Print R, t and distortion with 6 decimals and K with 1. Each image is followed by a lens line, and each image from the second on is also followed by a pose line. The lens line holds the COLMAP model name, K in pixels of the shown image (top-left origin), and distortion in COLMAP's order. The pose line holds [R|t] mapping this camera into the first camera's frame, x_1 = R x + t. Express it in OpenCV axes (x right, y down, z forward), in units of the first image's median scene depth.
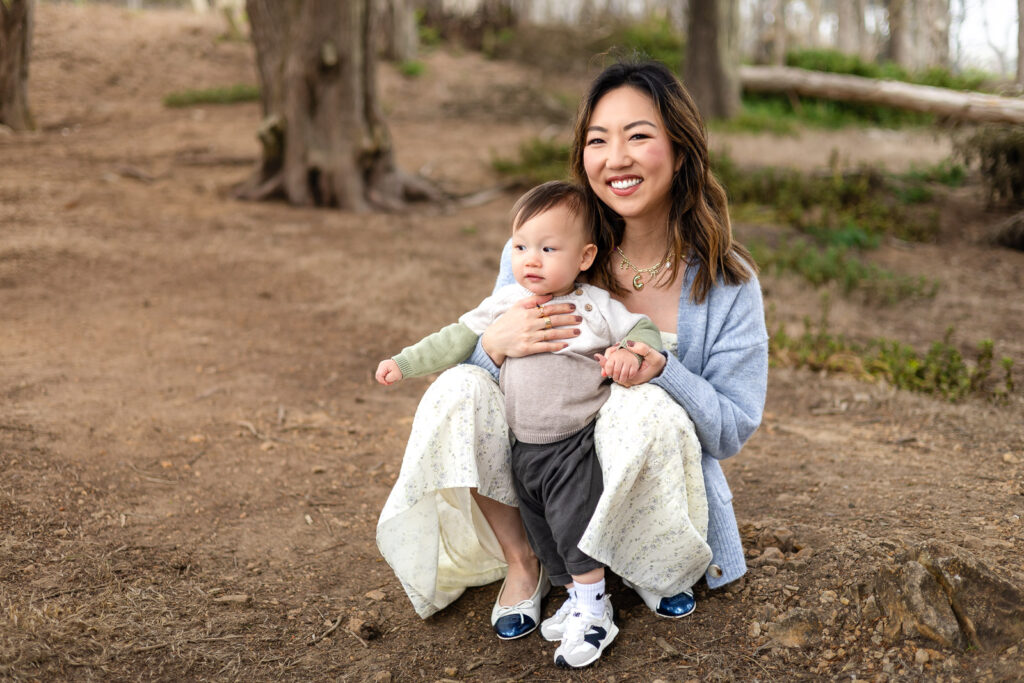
lens RADIAL K [[1546.9, 0, 512.0], [0, 1546.9, 341.5], [0, 0, 1]] dist [0.006884, -0.021191]
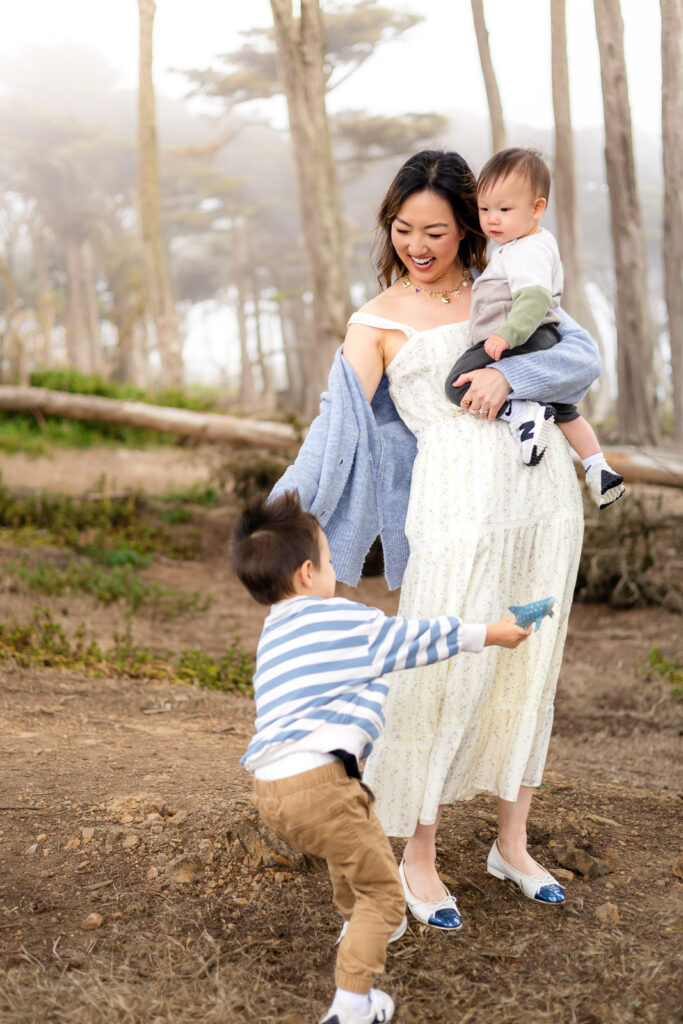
lens RADIAL K [[1546.9, 0, 341.5], [0, 1546.9, 512.0], [0, 0, 1]] dist [0.006884, -0.021191]
pose [[0.931596, -0.015139, 0.363180, -0.097633], [0.049269, 0.995171, -0.084898, 0.000781], [-0.360140, 0.096984, 0.927843, -0.176668]]
